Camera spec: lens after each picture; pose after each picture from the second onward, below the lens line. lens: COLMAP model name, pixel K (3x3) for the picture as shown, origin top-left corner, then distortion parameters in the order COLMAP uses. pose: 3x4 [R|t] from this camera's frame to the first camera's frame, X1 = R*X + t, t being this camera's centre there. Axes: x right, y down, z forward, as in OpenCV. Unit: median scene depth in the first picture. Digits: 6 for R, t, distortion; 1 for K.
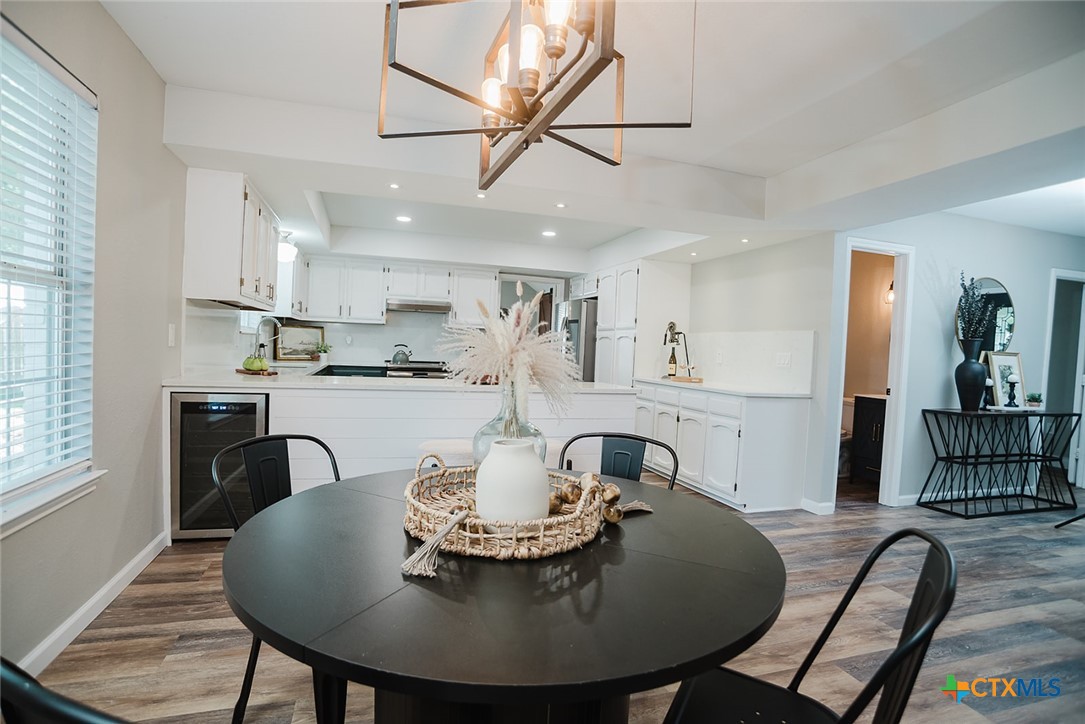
lens RADIAL K [[549.8, 0, 538.3], [0, 549.8, 366.3], [0, 0, 1]] dist [-0.095628, 0.044455]
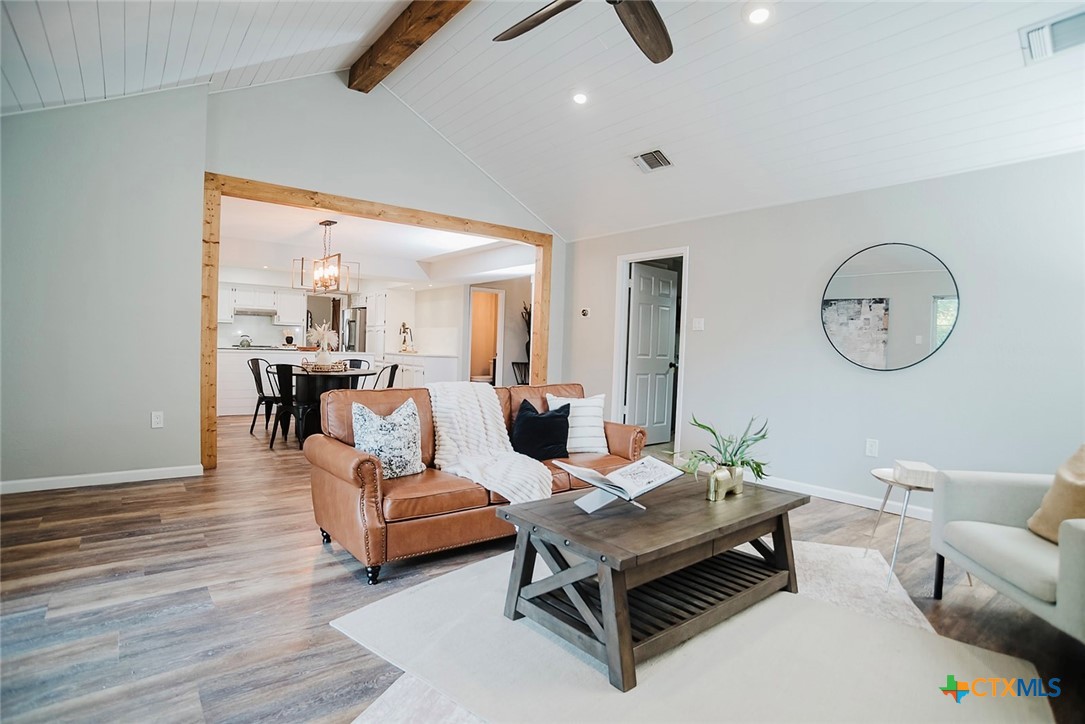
lens RADIAL K [[549.8, 0, 538.3], [0, 549.8, 366.3], [0, 0, 1]] dist [-0.095628, 0.044455]
pose [[0.935075, -0.025925, 0.353501, 0.002314], [0.018231, 0.999519, 0.025080, 0.033504], [-0.353981, -0.017007, 0.935098, -0.976715]]
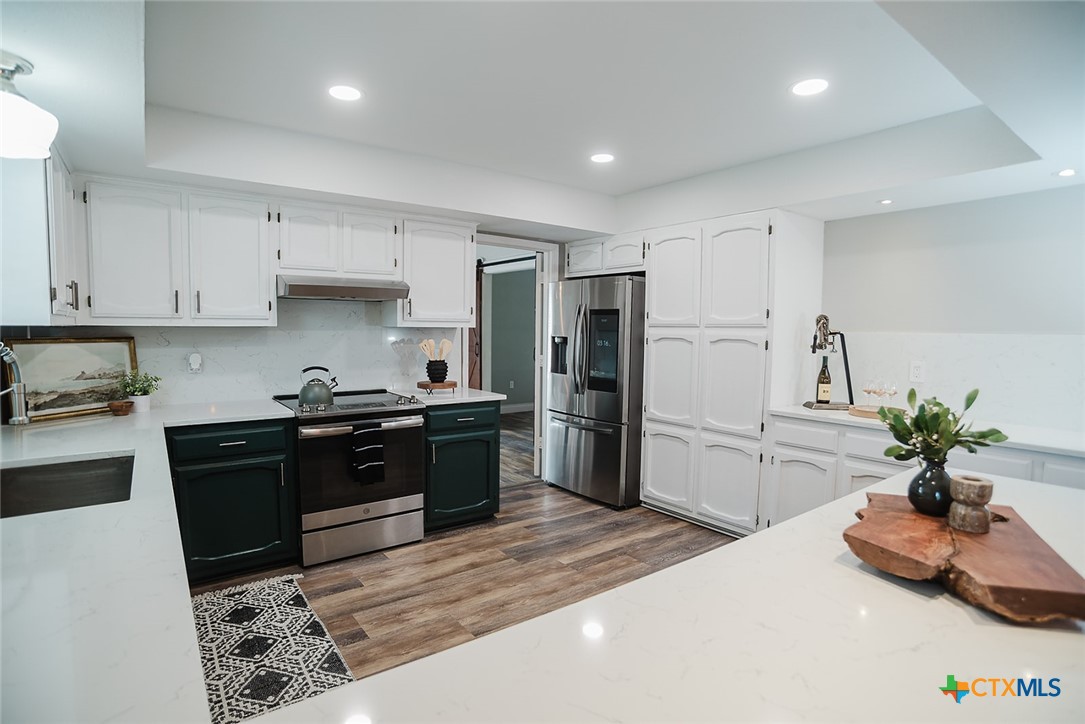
lens RADIAL K [[549.8, 0, 538.3], [0, 549.8, 366.3], [0, 0, 1]] dist [-0.095628, 0.044455]
pose [[0.945439, -0.052323, 0.321571, -0.251809], [0.038586, 0.998056, 0.048950, -0.065906], [-0.323507, -0.033871, 0.945620, 0.537226]]
